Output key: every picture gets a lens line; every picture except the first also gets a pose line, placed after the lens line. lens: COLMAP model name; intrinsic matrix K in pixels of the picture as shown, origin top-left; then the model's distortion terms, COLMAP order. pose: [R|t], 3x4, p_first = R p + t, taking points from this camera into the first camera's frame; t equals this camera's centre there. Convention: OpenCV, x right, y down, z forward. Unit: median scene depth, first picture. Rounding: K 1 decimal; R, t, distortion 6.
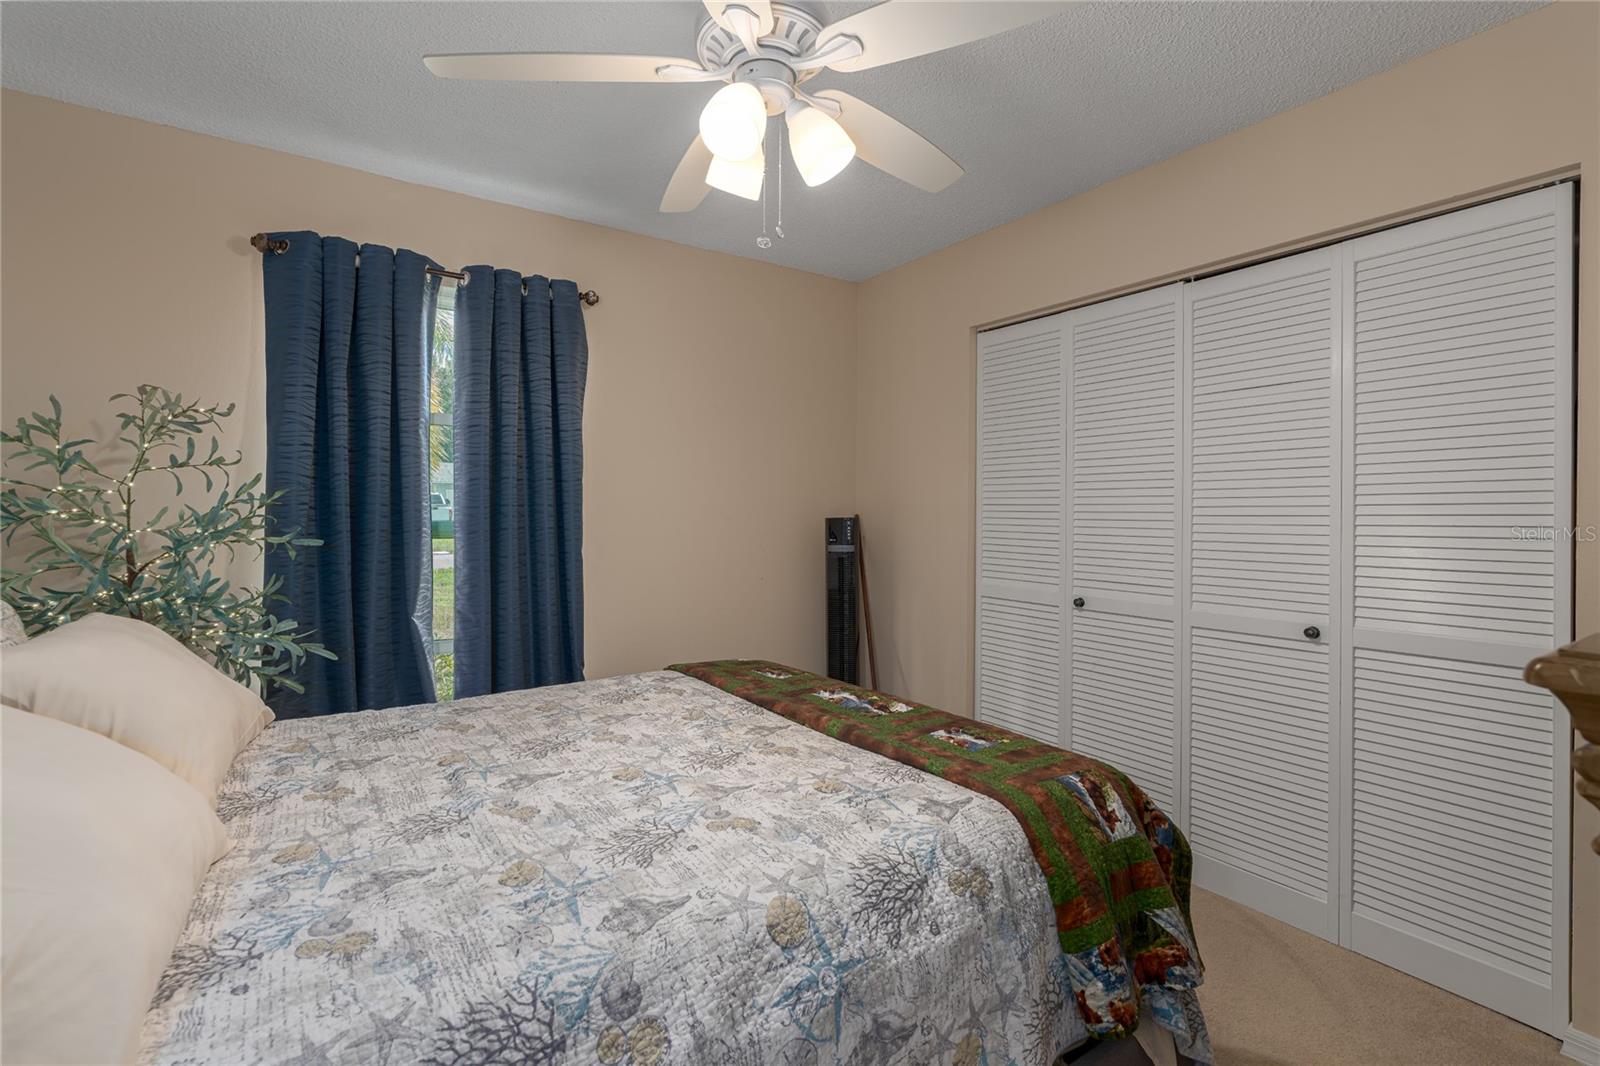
lens RADIAL K [[719.0, 0, 798.3], [0, 719.0, 530.0], [0, 0, 1]] dist [-0.009118, 0.000591]
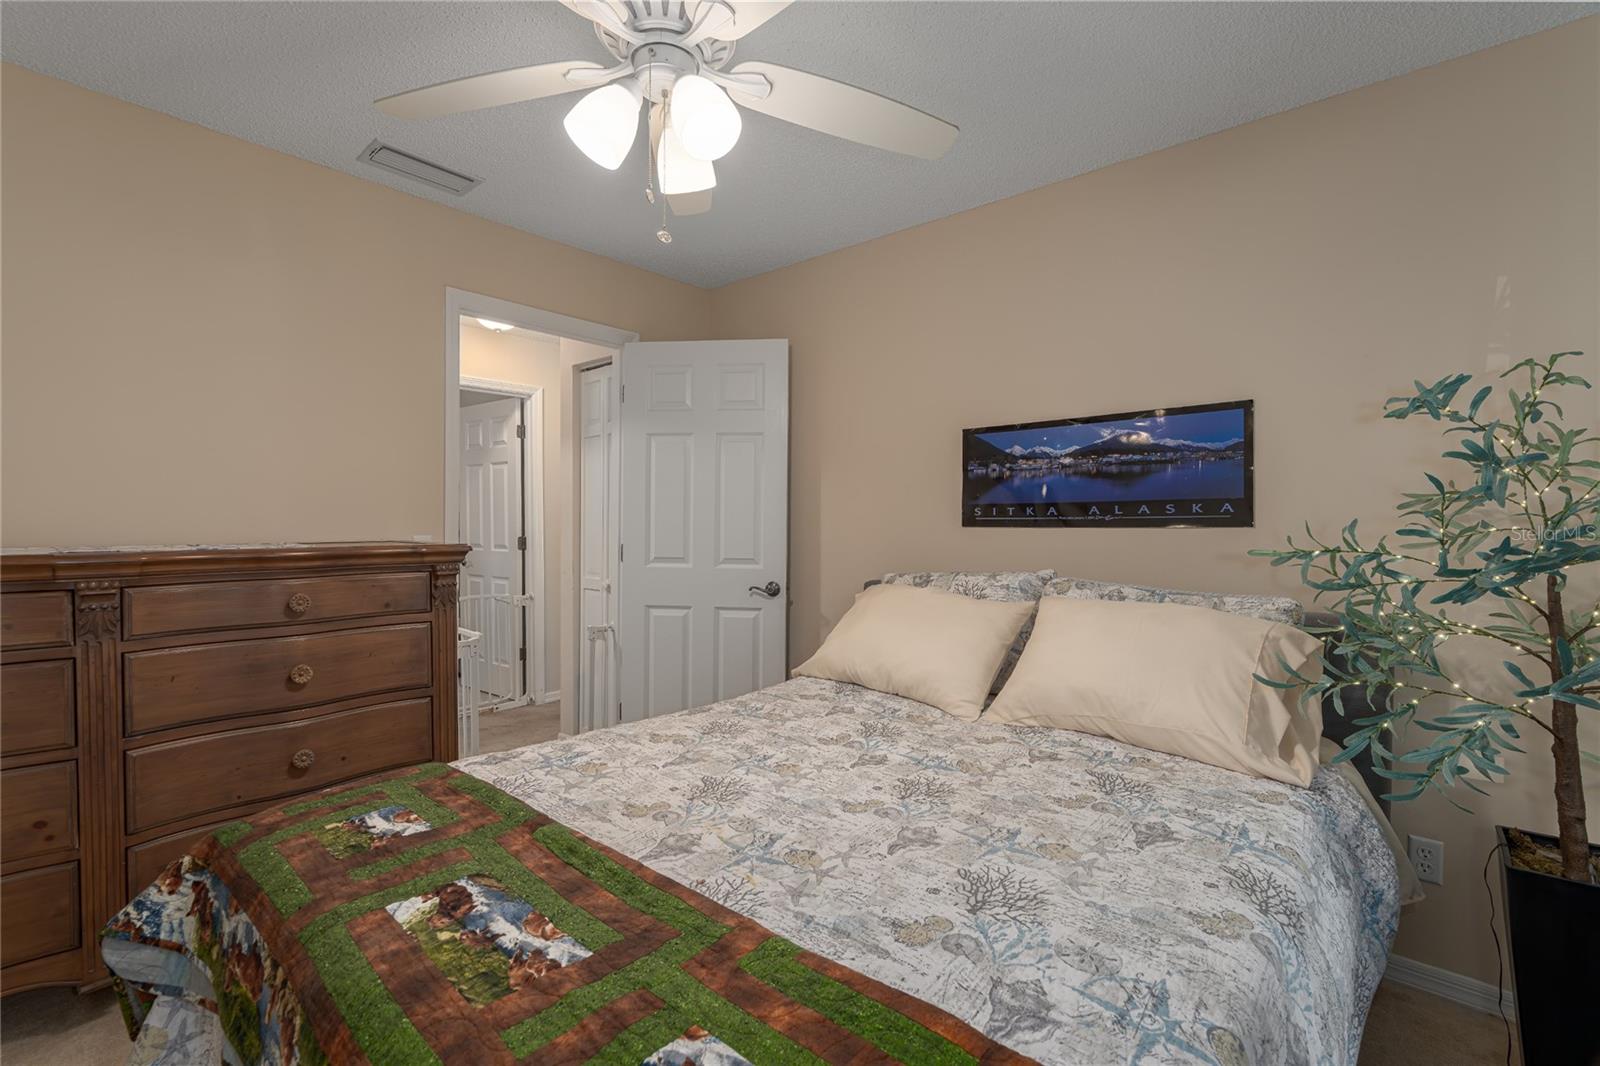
lens RADIAL K [[719.0, 0, 798.3], [0, 719.0, 530.0], [0, 0, 1]] dist [-0.009118, 0.000591]
pose [[-0.974539, -0.003377, -0.224192, 0.251436], [-0.004177, 0.999986, 0.003091, -0.020495], [0.224178, 0.003949, -0.974540, 1.917235]]
